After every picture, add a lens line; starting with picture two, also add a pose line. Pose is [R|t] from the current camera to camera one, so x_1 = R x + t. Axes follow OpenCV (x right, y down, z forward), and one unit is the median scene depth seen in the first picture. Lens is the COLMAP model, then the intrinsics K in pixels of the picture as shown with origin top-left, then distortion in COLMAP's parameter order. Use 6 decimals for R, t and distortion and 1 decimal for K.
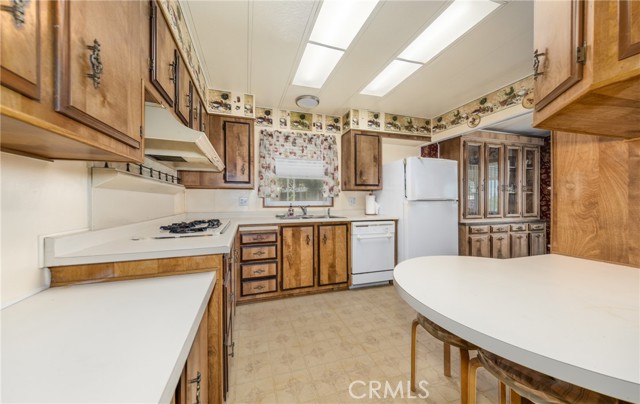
lens RADIAL K [[219.2, 0, 293.7], [0, 219.2, 200.2], [0, 0, 1]] dist [-0.001297, -0.000017]
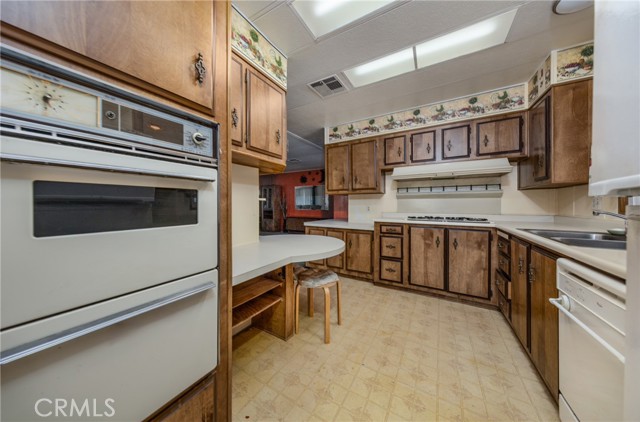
lens RADIAL K [[202.3, 0, 319.7], [0, 202.3, 204.8], [0, 0, 1]] dist [0.004851, -0.000229]
pose [[-0.707689, 0.003714, -0.706514, 0.862727], [0.000402, 0.999988, 0.004854, 0.007027], [0.706524, 0.003151, -0.707682, 0.999384]]
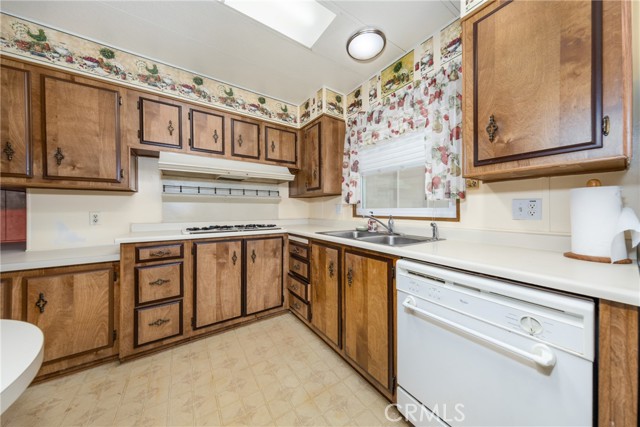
lens RADIAL K [[202.3, 0, 321.5], [0, 202.3, 210.6], [0, 0, 1]] dist [0.004851, -0.000229]
pose [[0.338229, 0.002901, -0.941059, 0.608488], [-0.001185, 0.999996, 0.002657, 0.009159], [0.941063, 0.000216, 0.338231, 0.770241]]
